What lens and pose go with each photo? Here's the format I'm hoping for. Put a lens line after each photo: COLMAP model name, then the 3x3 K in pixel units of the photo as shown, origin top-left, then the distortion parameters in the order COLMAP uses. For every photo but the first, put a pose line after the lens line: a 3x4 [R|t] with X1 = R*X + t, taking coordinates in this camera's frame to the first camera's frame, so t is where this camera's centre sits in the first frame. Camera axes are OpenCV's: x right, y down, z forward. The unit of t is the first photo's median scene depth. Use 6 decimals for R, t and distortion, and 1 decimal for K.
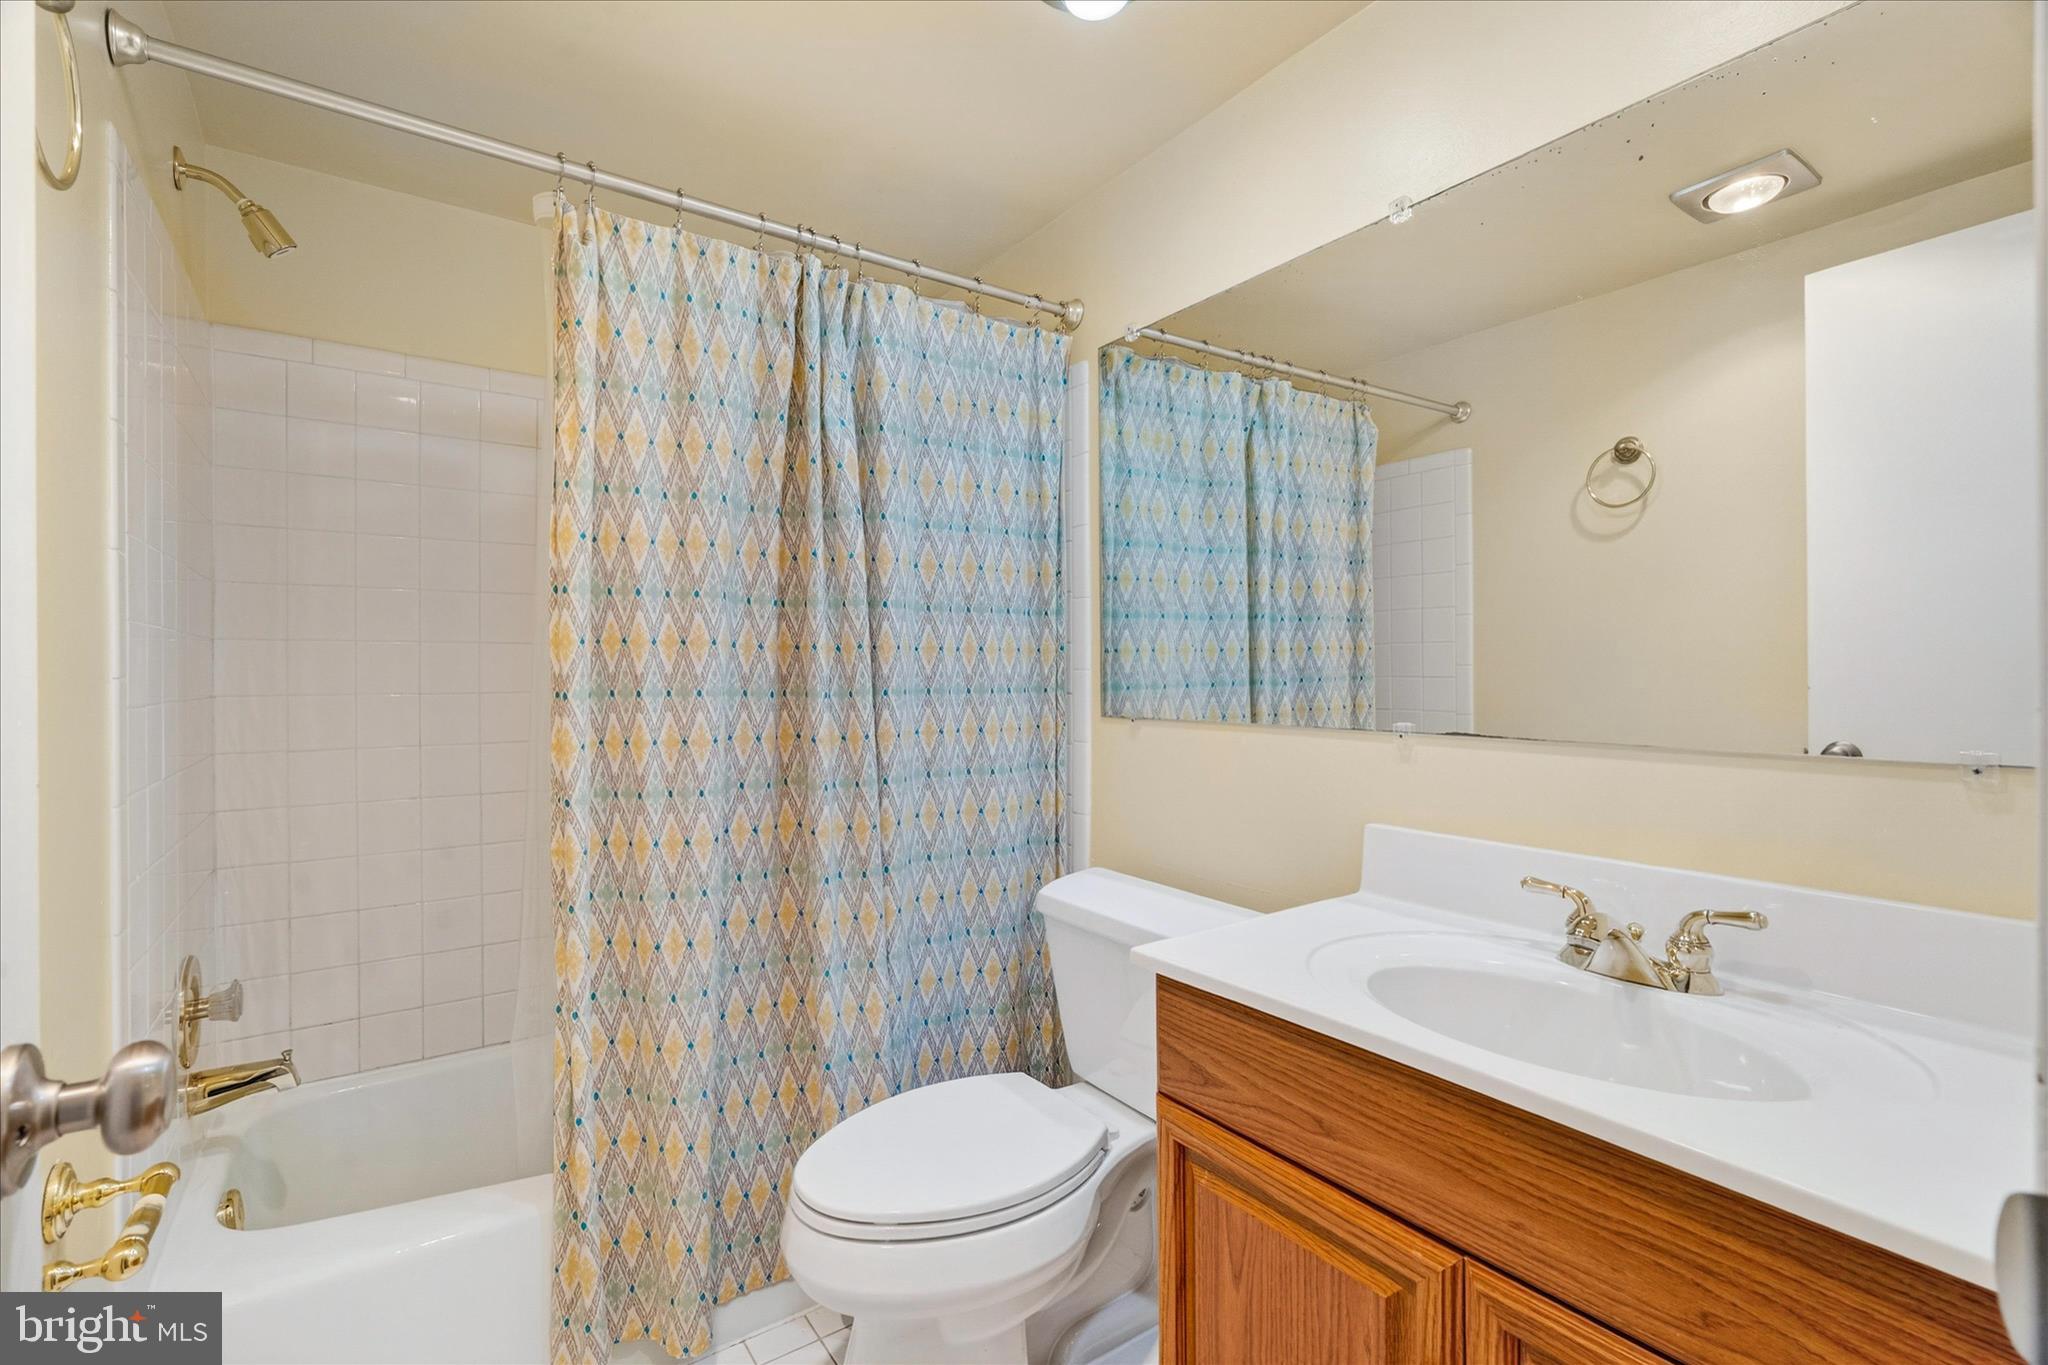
lens RADIAL K [[930.2, 0, 1019.8], [0, 930.2, 672.4], [0, 0, 1]] dist [0.005194, 0.000848]
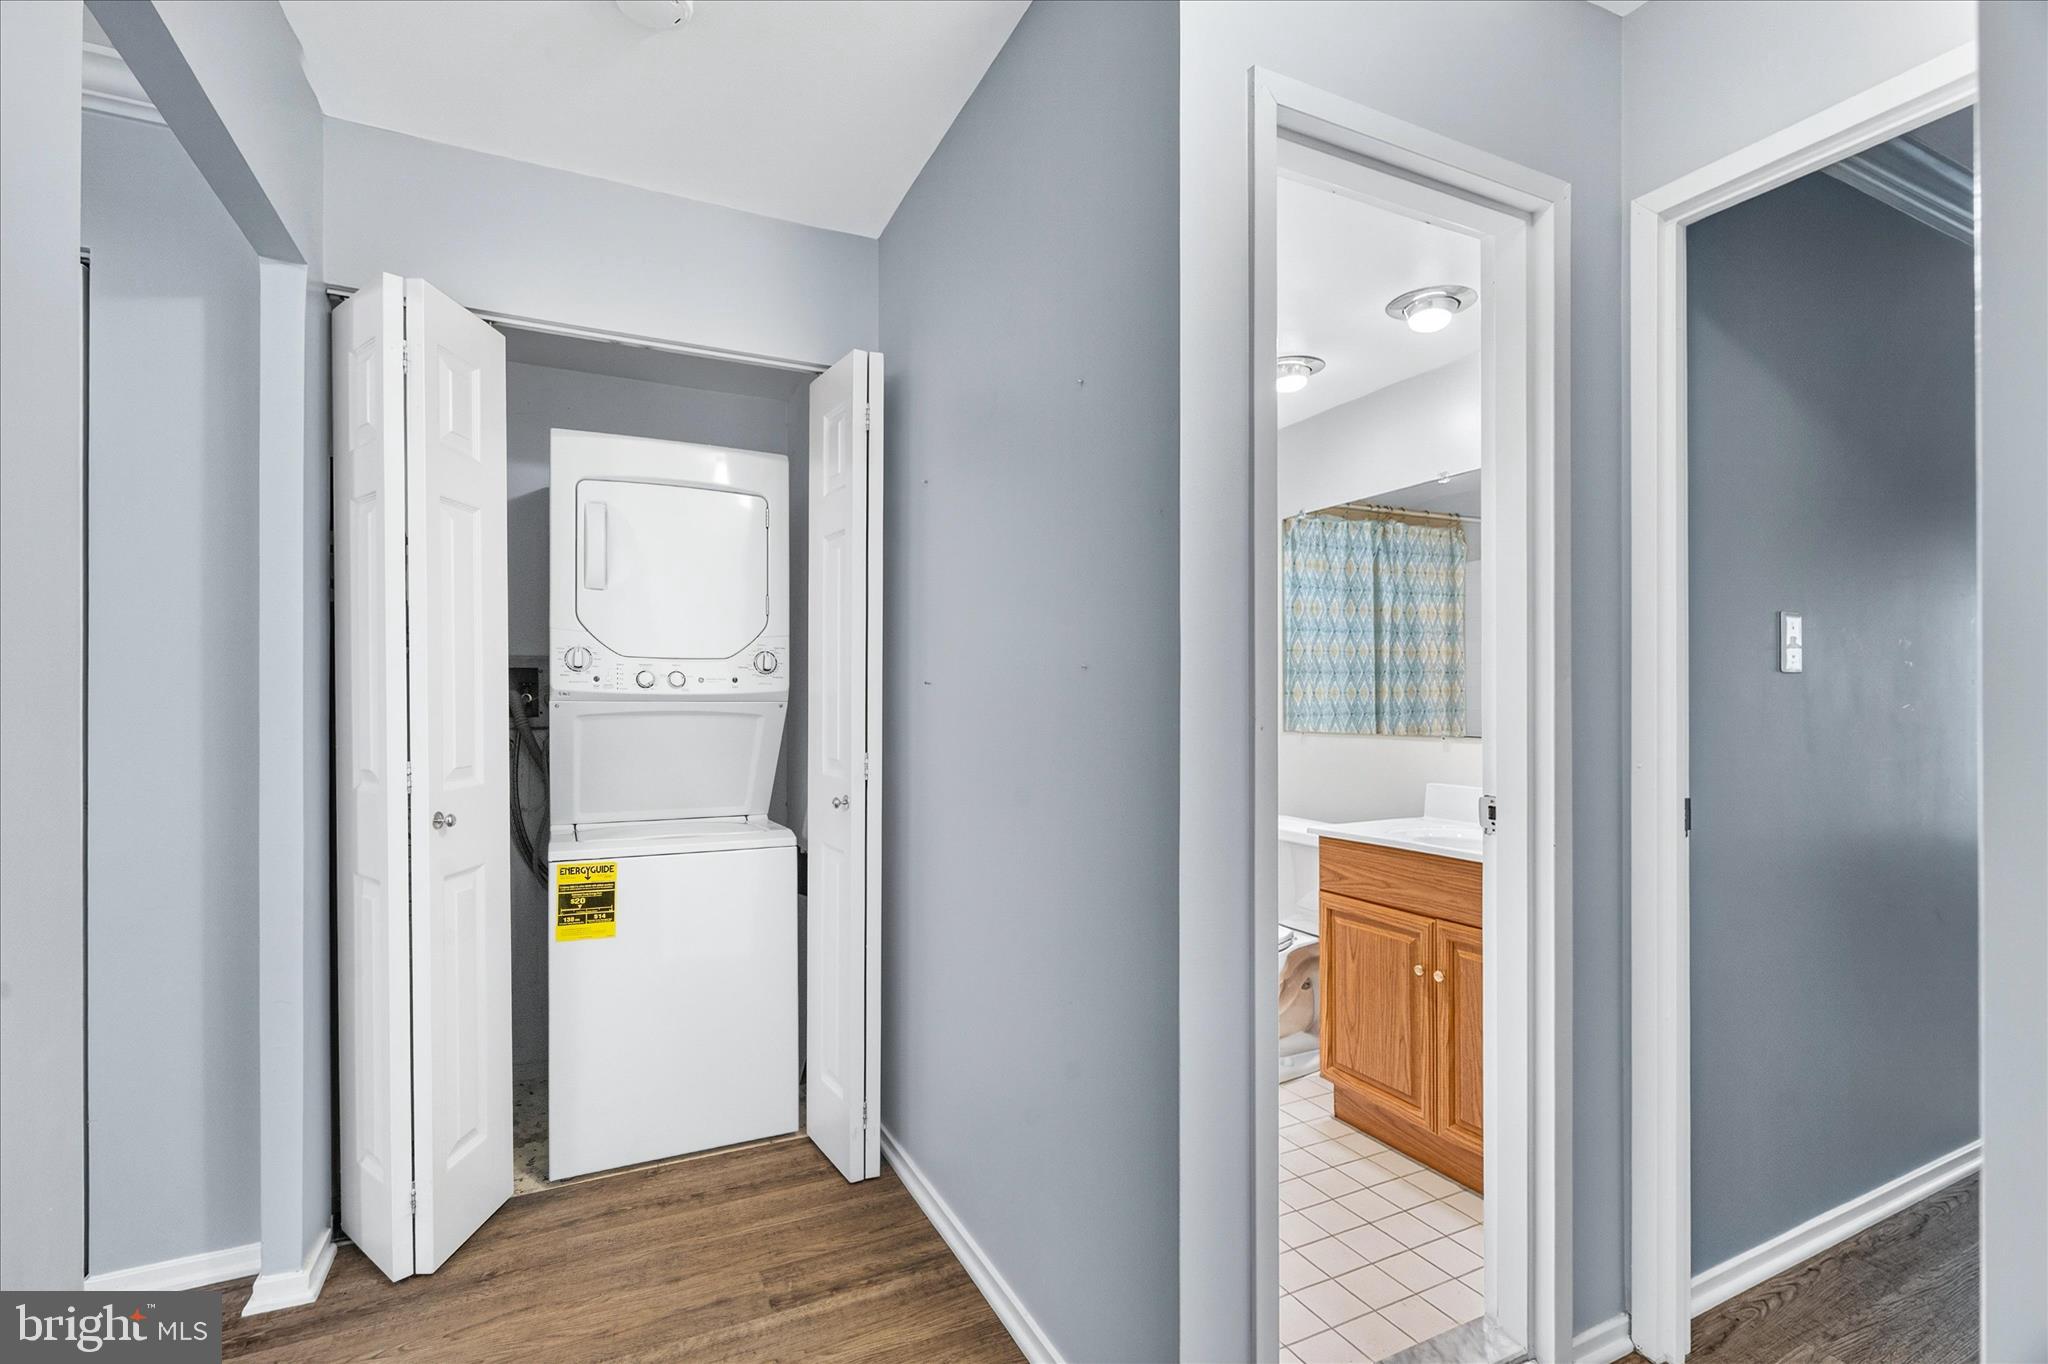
lens RADIAL K [[930.2, 0, 1034.1], [0, 930.2, 697.9], [0, 0, 1]] dist [0.005194, 0.000848]
pose [[0.989775, 0.002821, -0.142608, -0.108196], [-0.004581, 0.999917, -0.012013, 0.007231], [0.142562, 0.012544, 0.989706, -0.675958]]
